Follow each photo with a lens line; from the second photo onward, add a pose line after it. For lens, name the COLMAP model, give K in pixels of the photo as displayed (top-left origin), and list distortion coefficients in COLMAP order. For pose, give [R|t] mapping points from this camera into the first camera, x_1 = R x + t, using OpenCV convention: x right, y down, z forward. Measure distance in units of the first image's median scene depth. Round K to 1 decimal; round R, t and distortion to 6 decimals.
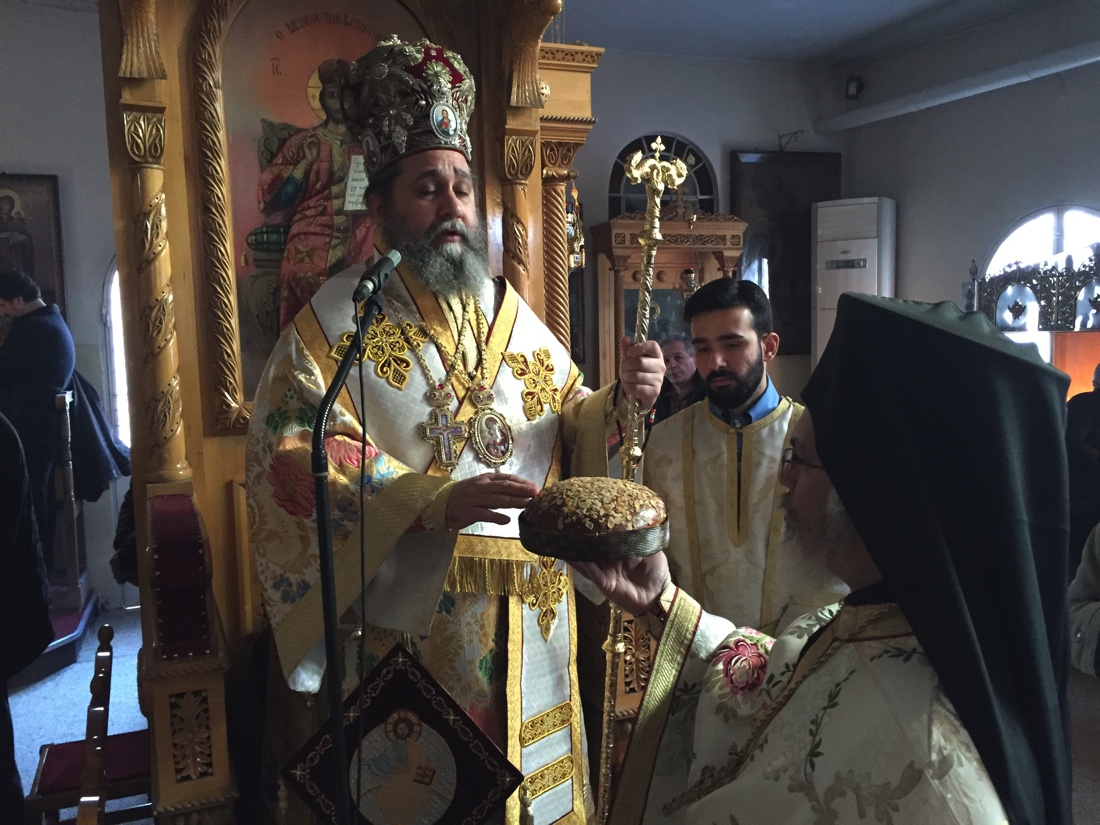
lens RADIAL K [[928.6, 0, 550.0], [0, 928.6, 412.5], [0, 0, 1]] dist [0.095303, 0.000111]
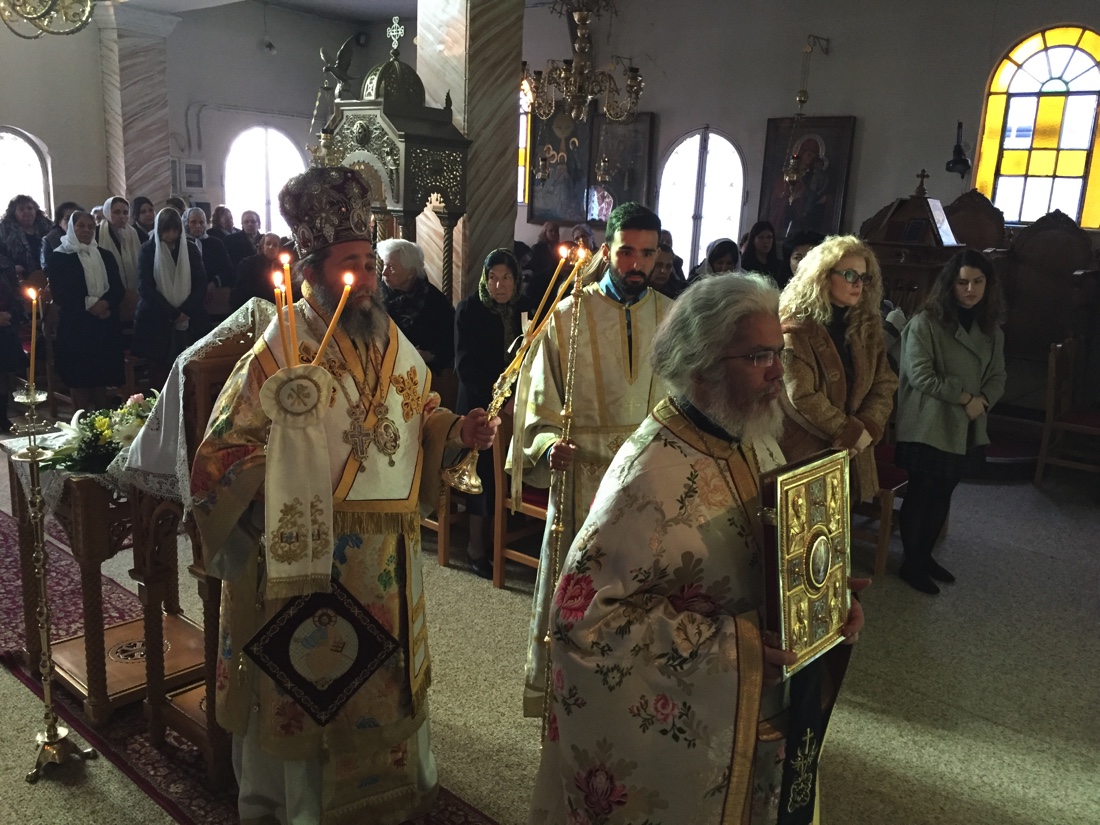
lens RADIAL K [[928.6, 0, 550.0], [0, 928.6, 412.5], [0, 0, 1]] dist [0.095303, 0.000111]
pose [[0.961997, 0.023376, 0.272057, -0.226756], [-0.056188, 0.991954, 0.113450, -0.206667], [-0.267216, -0.124425, 0.955570, -0.558228]]
